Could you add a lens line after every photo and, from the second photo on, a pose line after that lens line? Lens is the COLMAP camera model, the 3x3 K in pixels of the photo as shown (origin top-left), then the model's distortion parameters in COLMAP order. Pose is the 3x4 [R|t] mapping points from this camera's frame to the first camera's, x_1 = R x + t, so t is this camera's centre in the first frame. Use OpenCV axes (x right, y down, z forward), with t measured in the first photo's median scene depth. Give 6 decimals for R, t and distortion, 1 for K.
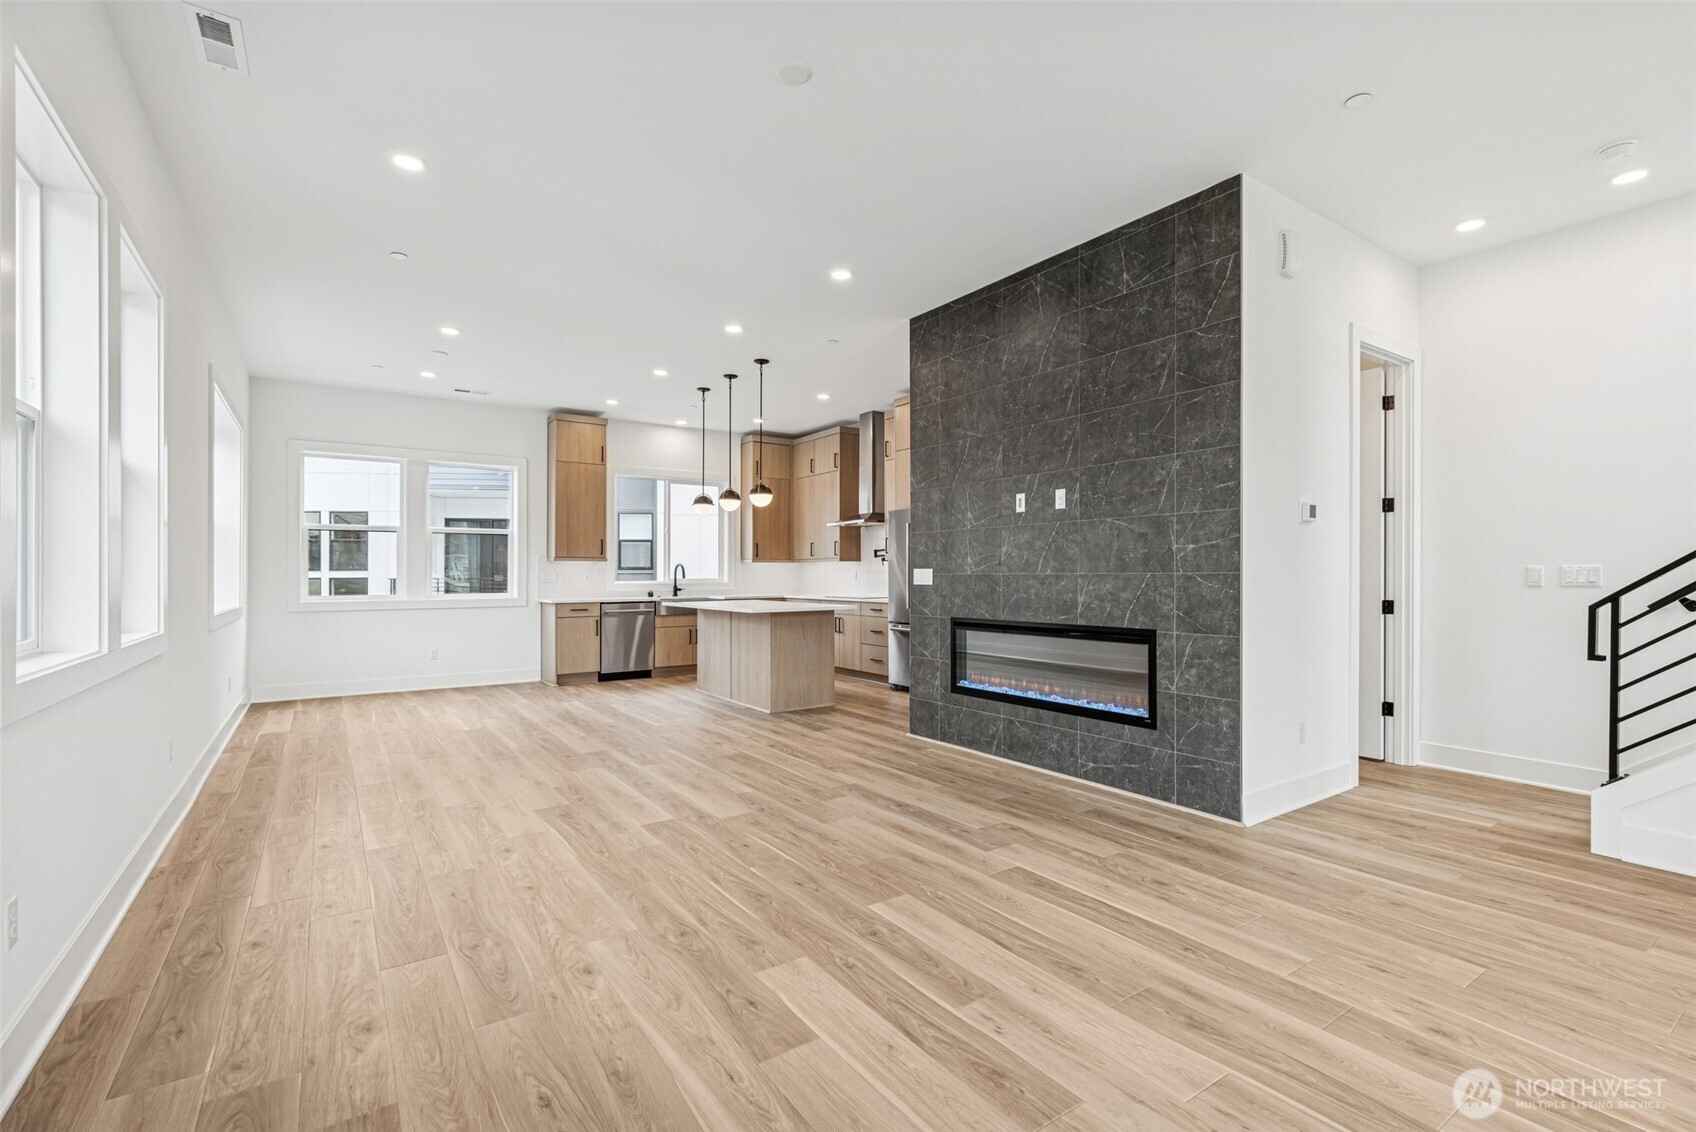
lens RADIAL K [[764.3, 0, 848.0], [0, 764.3, 566.0], [0, 0, 1]] dist [-0.000954, -0.000008]
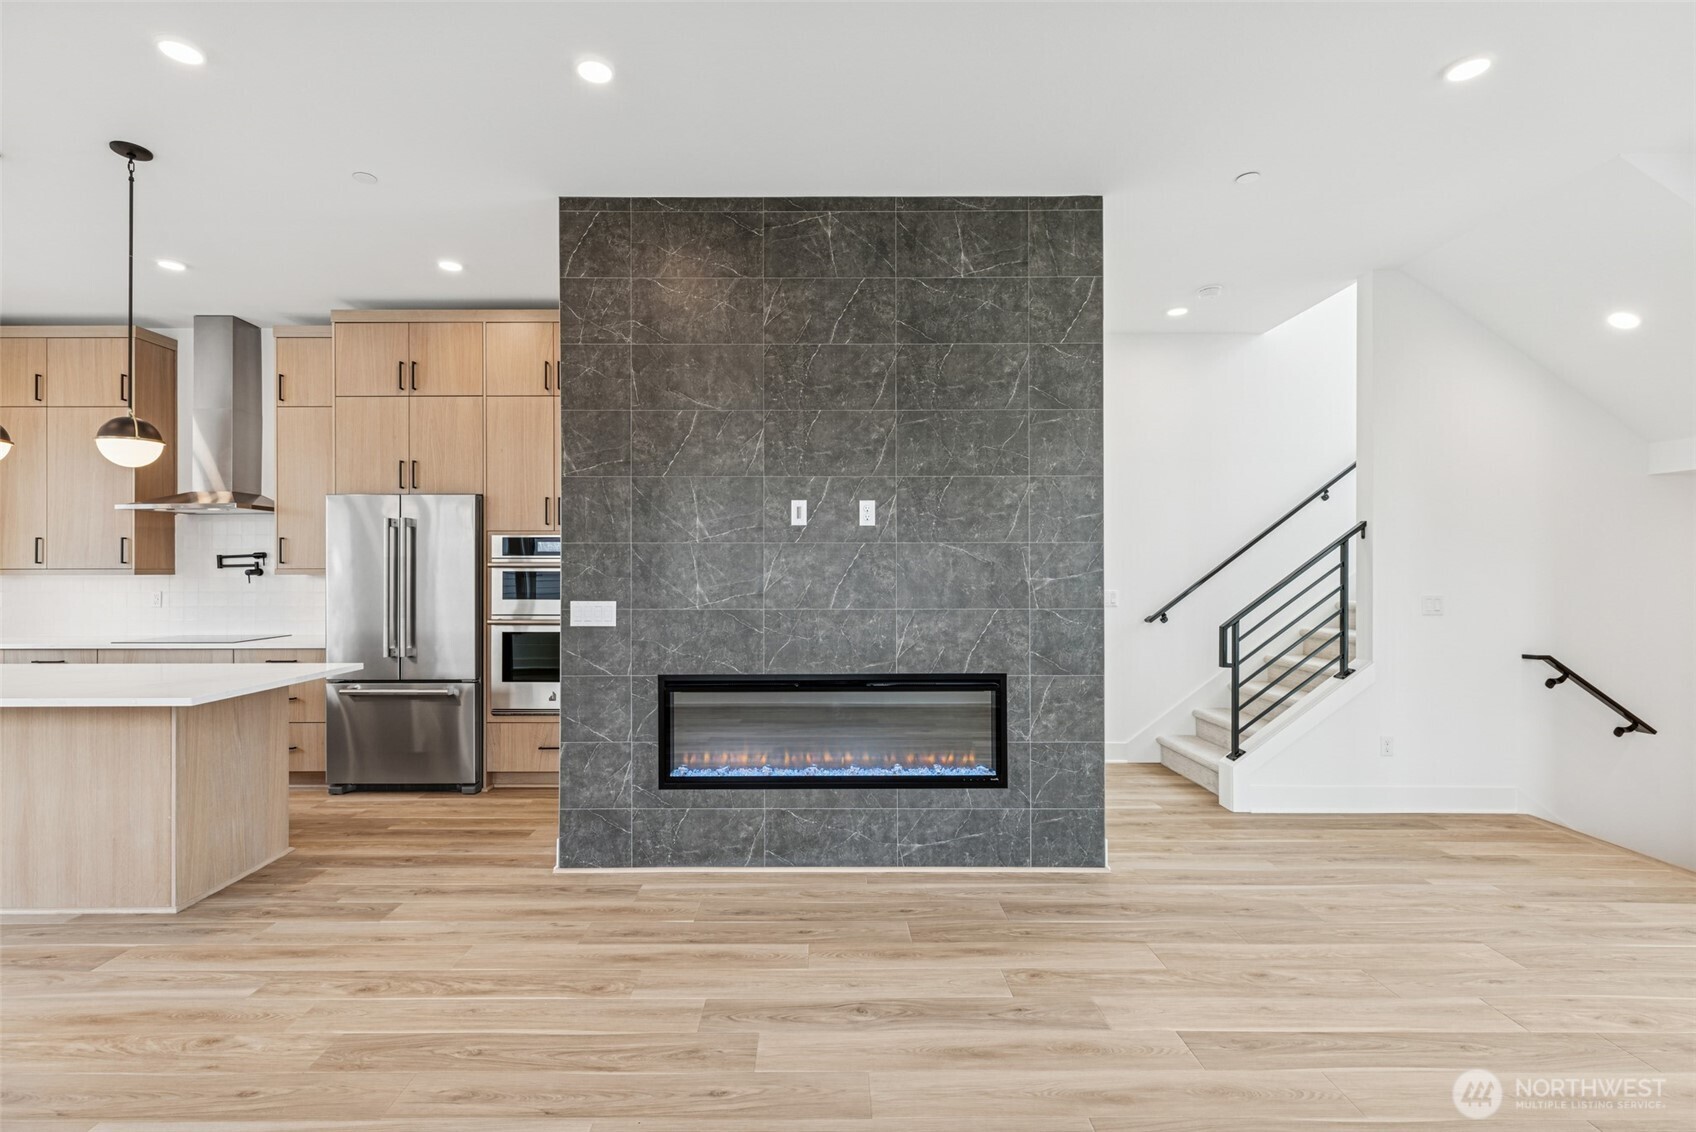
lens RADIAL K [[779.0, 0, 848.0], [0, 779.0, 566.0], [0, 0, 1]] dist [0.001064, 0.000067]
pose [[0.565506, 0.008821, 0.824697, -0.422668], [-0.009653, 0.999945, -0.004077, -0.033354], [-0.824688, -0.005655, 0.565560, 0.622520]]
